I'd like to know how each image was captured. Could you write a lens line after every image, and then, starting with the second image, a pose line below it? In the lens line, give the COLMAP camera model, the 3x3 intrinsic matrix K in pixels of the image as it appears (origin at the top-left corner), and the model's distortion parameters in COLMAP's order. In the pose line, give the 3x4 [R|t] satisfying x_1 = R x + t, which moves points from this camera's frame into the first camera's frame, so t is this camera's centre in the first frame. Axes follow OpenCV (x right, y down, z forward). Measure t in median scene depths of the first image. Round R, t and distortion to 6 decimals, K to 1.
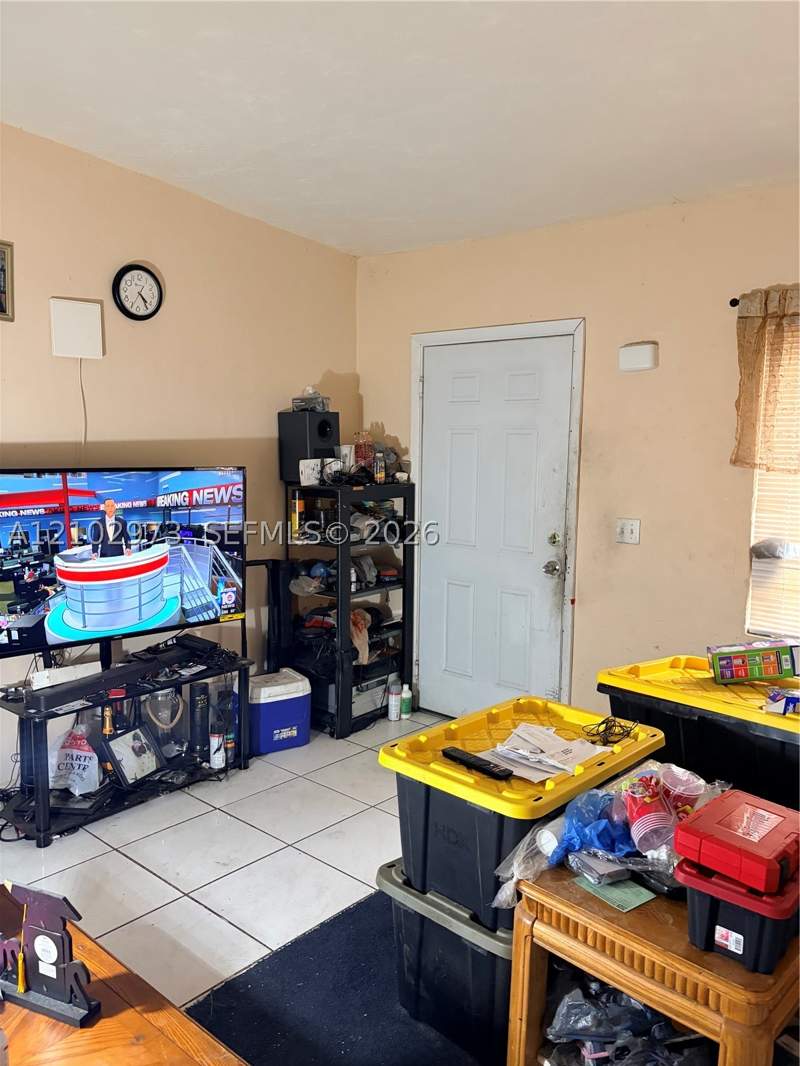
lens RADIAL K [[802.6, 0, 399.0], [0, 802.6, 534.3], [0, 0, 1]] dist [0.021369, -0.024052]
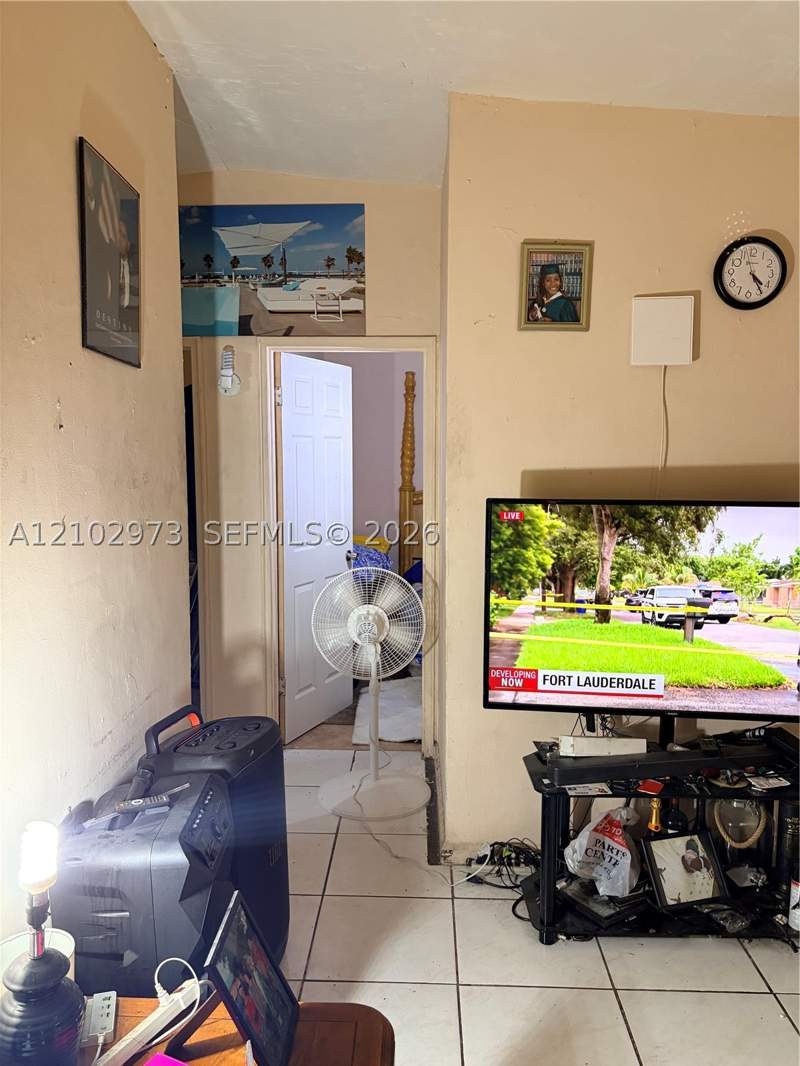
lens RADIAL K [[802.6, 0, 400.1], [0, 802.6, 537.9], [0, 0, 1]] dist [0.021369, -0.024052]
pose [[0.633780, 0.066898, -0.770615, 0.077224], [-0.083807, 0.996327, 0.017566, -0.035314], [0.768960, 0.053450, 0.637059, 0.277932]]
